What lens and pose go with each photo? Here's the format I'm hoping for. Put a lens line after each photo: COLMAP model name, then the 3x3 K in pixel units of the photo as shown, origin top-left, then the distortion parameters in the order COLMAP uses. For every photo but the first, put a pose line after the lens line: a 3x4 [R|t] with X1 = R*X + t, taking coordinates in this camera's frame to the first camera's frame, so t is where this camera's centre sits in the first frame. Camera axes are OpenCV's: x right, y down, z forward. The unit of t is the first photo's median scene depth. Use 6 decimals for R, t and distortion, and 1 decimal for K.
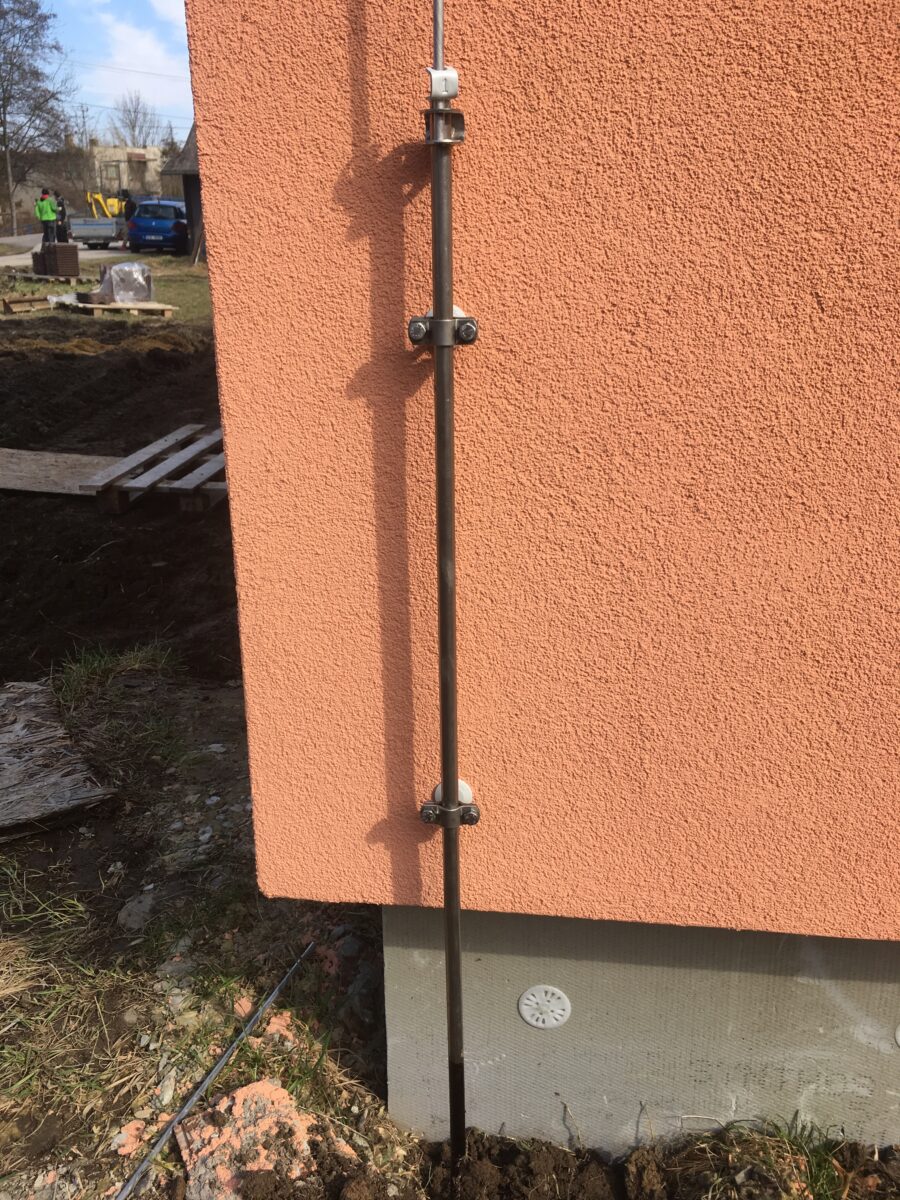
lens RADIAL K [[1016.9, 0, 450.0], [0, 1016.9, 600.0], [0, 0, 1]] dist [0.033510, -0.004652]
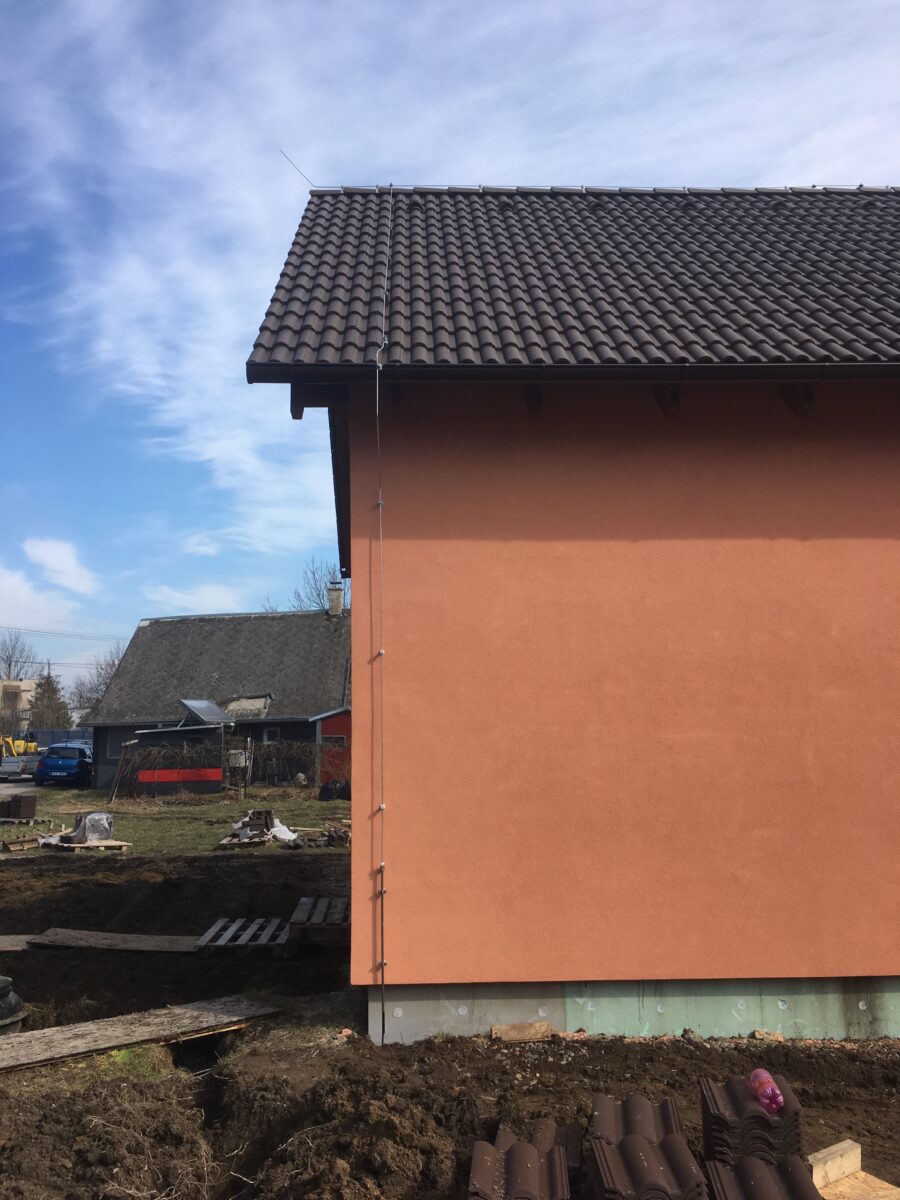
lens RADIAL K [[1016.9, 0, 450.0], [0, 1016.9, 600.0], [0, 0, 1]] dist [0.033510, -0.004652]
pose [[0.988861, 0.015051, 0.148080, -0.045165], [0.055449, 0.886012, -0.460334, 0.091917], [-0.138130, 0.463417, 0.875308, -0.461431]]
